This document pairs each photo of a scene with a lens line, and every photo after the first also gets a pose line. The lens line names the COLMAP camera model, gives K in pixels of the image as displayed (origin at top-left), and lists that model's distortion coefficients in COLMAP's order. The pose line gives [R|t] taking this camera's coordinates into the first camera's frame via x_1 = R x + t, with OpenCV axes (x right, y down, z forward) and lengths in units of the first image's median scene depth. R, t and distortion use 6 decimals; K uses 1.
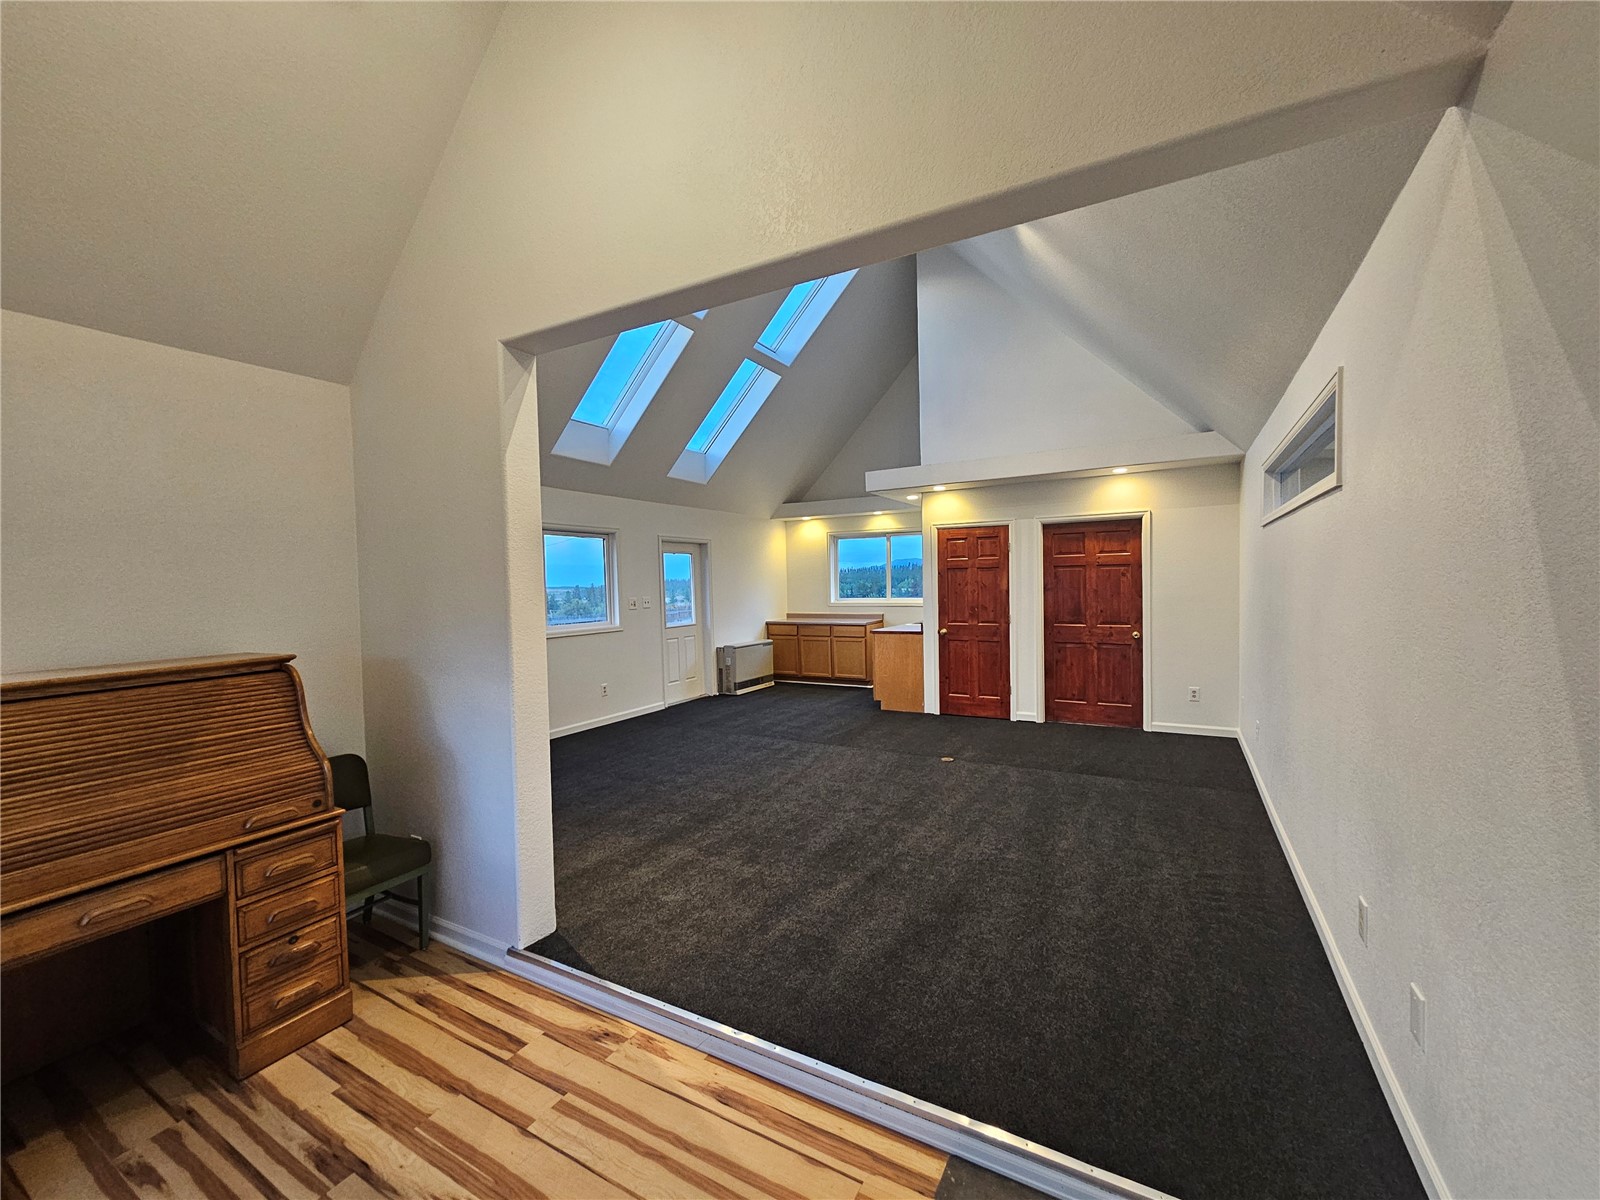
lens RADIAL K [[655.5, 0, 798.4], [0, 655.5, 596.3], [0, 0, 1]] dist [-0.000795, 0.001395]
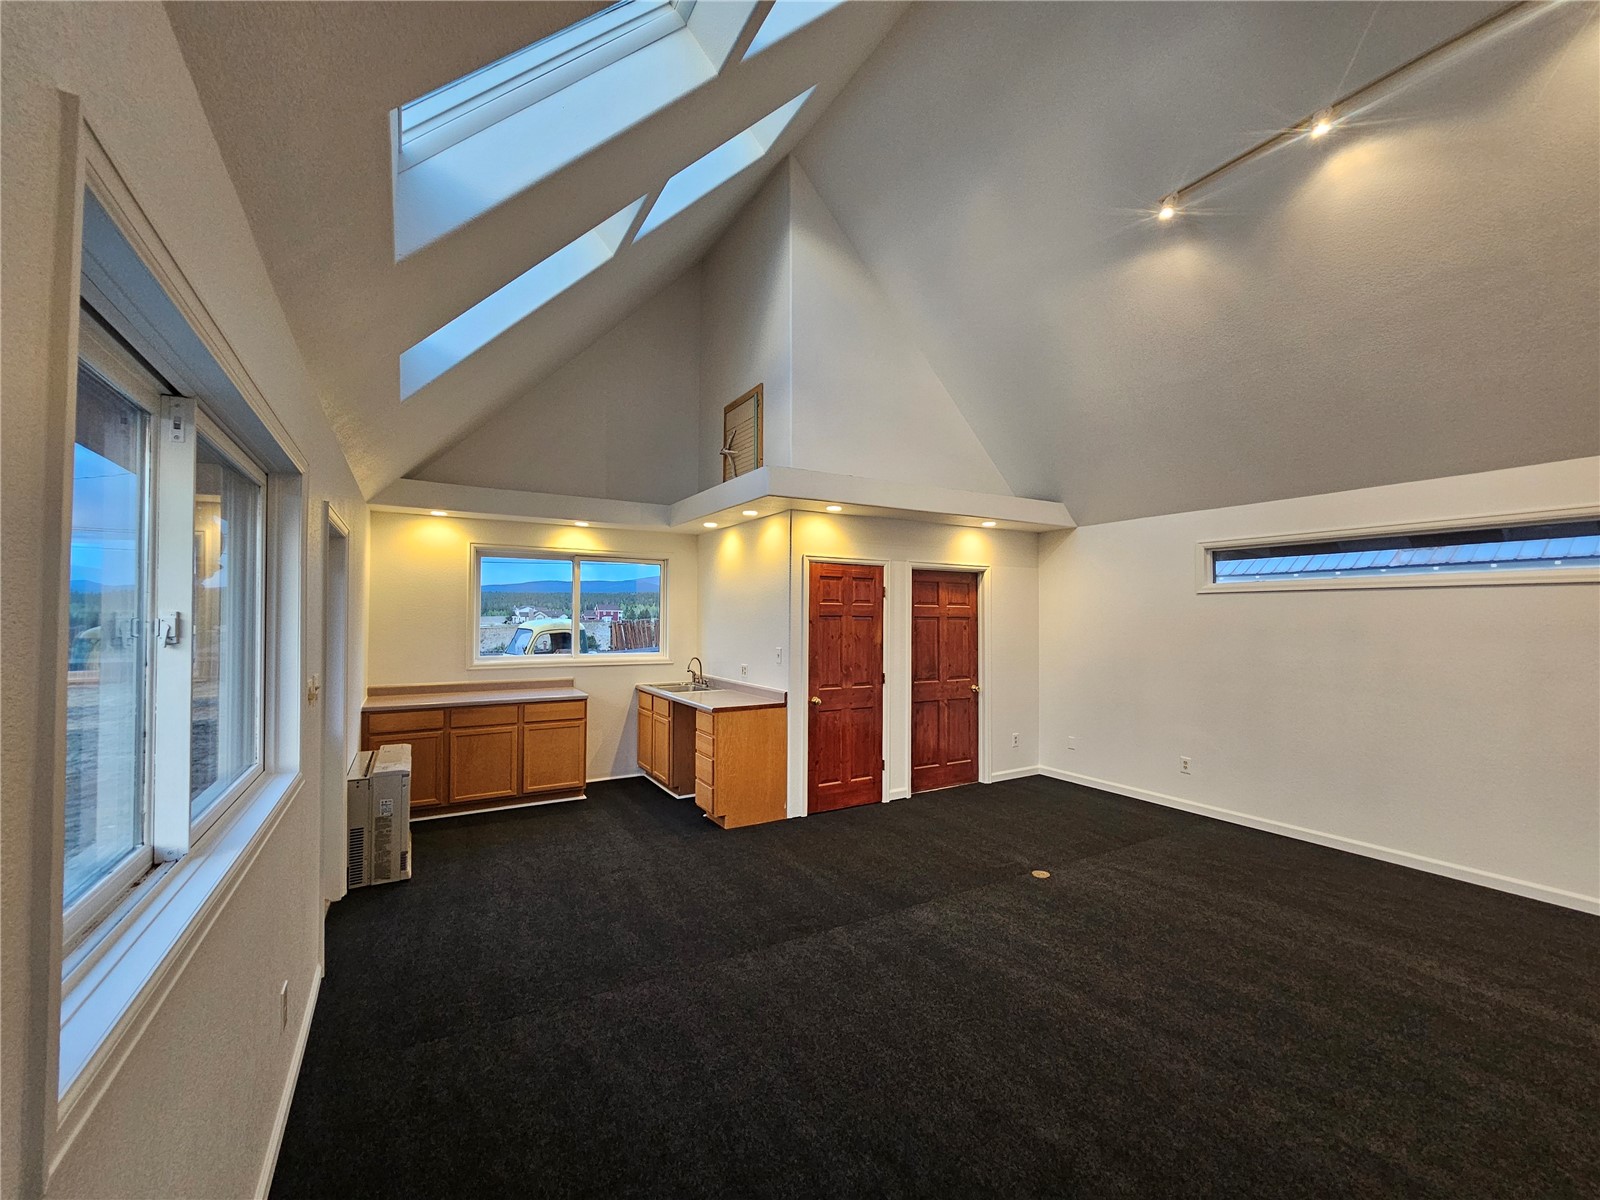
lens RADIAL K [[655.5, 0, 801.0], [0, 655.5, 597.7], [0, 0, 1]] dist [-0.000795, 0.001395]
pose [[0.499577, 0.048474, 0.864912, -0.453768], [0.005047, 0.998253, -0.058862, -0.019614], [-0.866255, 0.033771, 0.498460, 0.671628]]
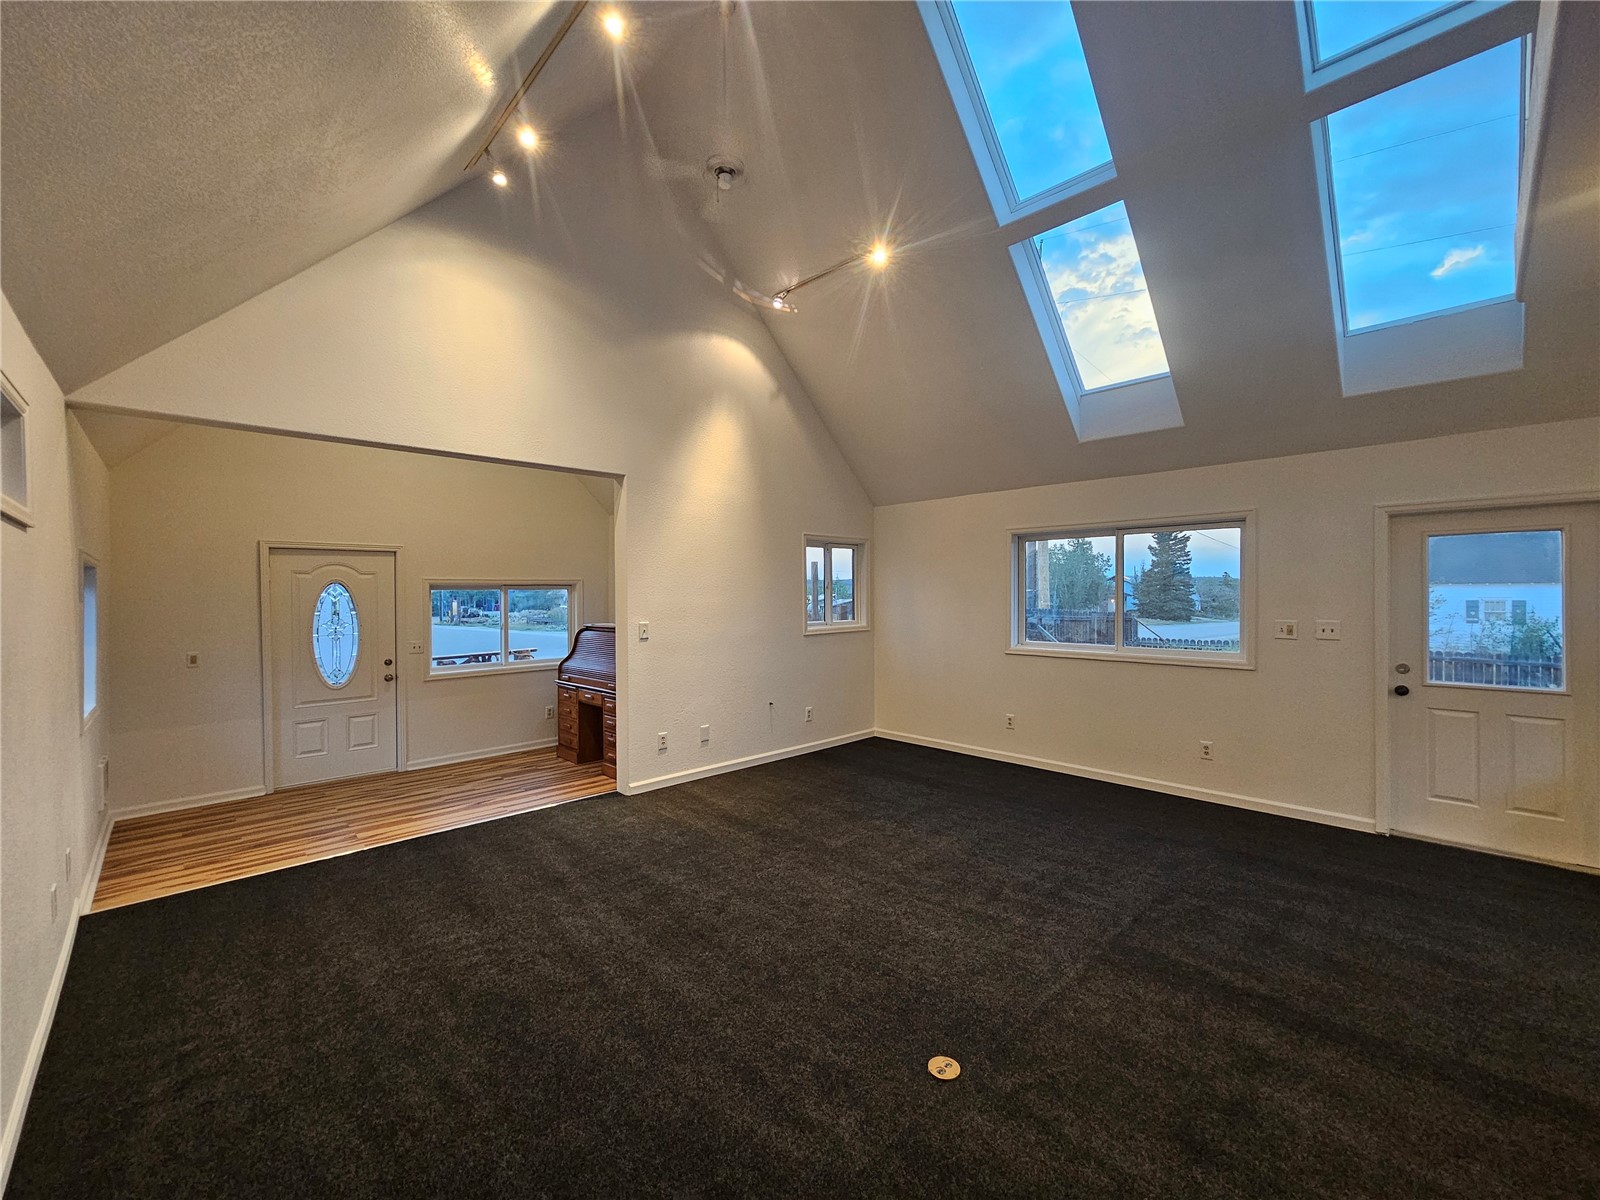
lens RADIAL K [[655.5, 0, 802.1], [0, 655.5, 597.9], [0, 0, 1]] dist [-0.000795, 0.001395]
pose [[-0.281989, 0.029781, -0.958955, 0.490974], [-0.008477, 0.999402, 0.033529, -0.037499], [0.959380, 0.017584, -0.281568, 0.806389]]
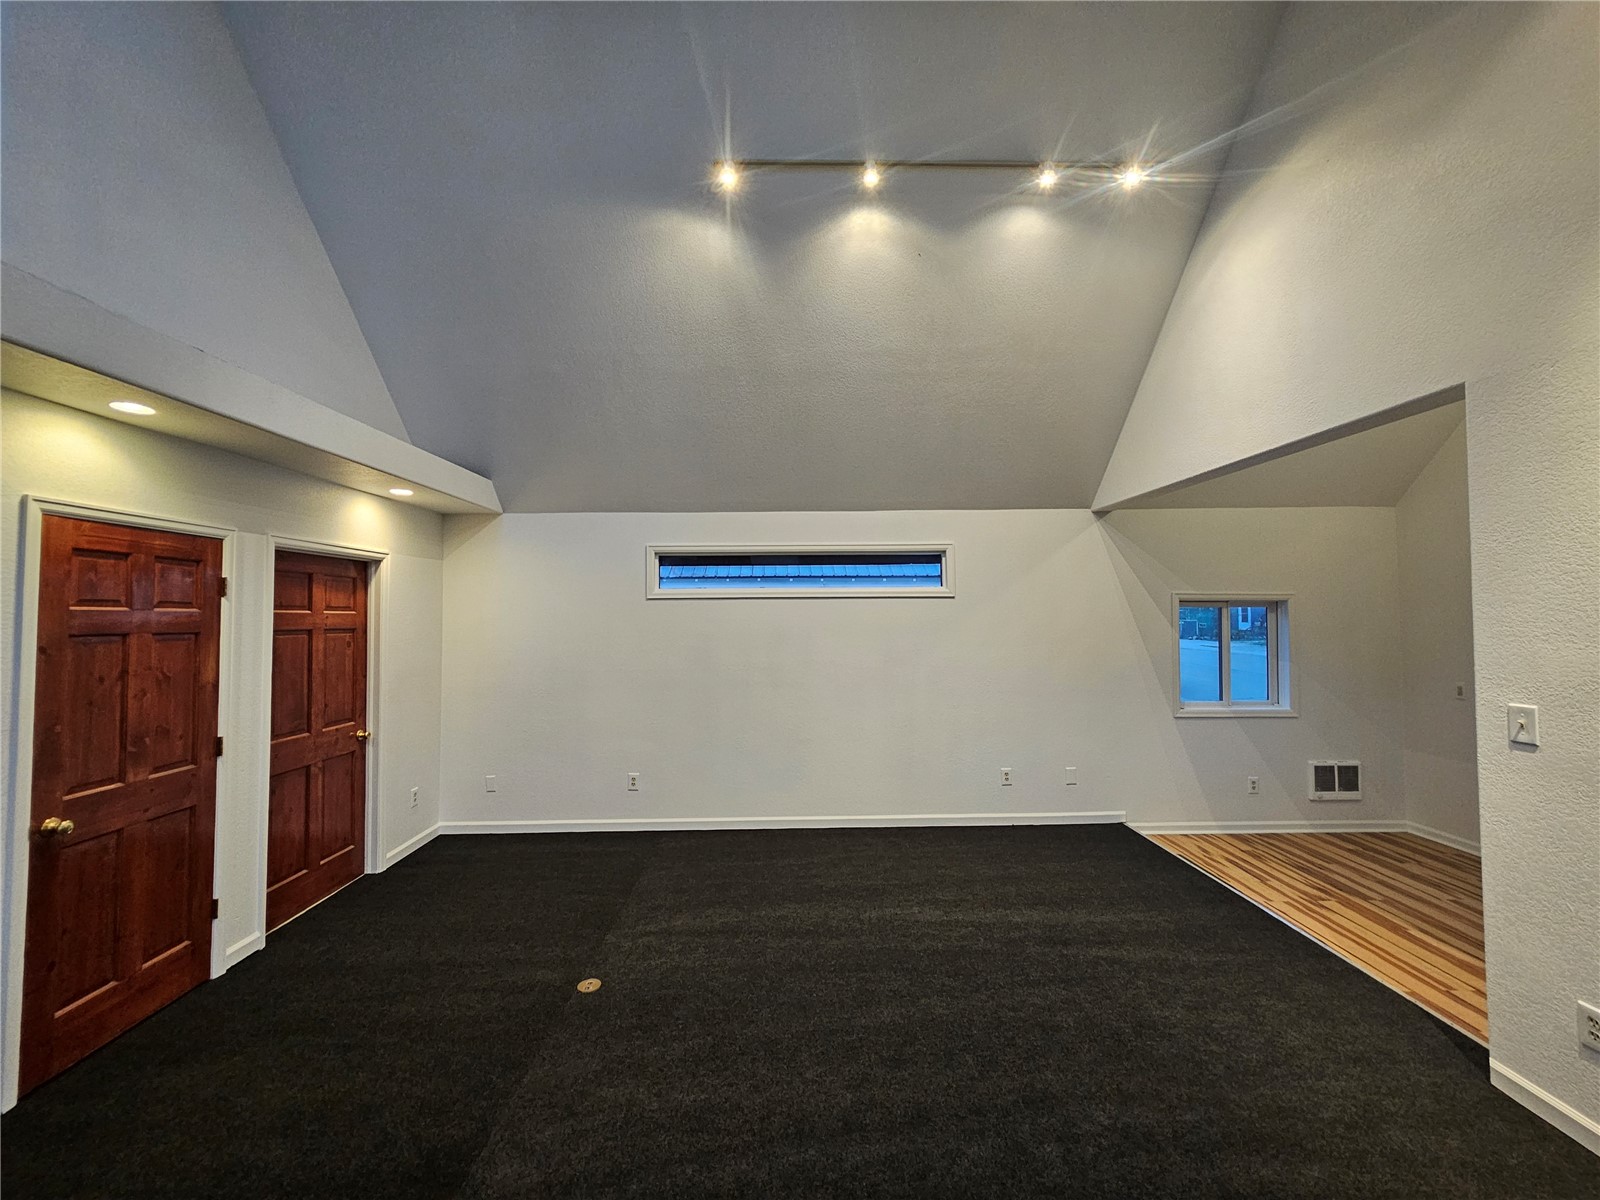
lens RADIAL K [[655.5, 0, 801.7], [0, 655.5, 595.9], [0, 0, 1]] dist [-0.000795, 0.001395]
pose [[-0.513041, 0.052228, 0.856773, -0.273094], [0.037782, 0.998554, -0.038247, -0.036810], [-0.857532, 0.012749, -0.514273, 0.885634]]
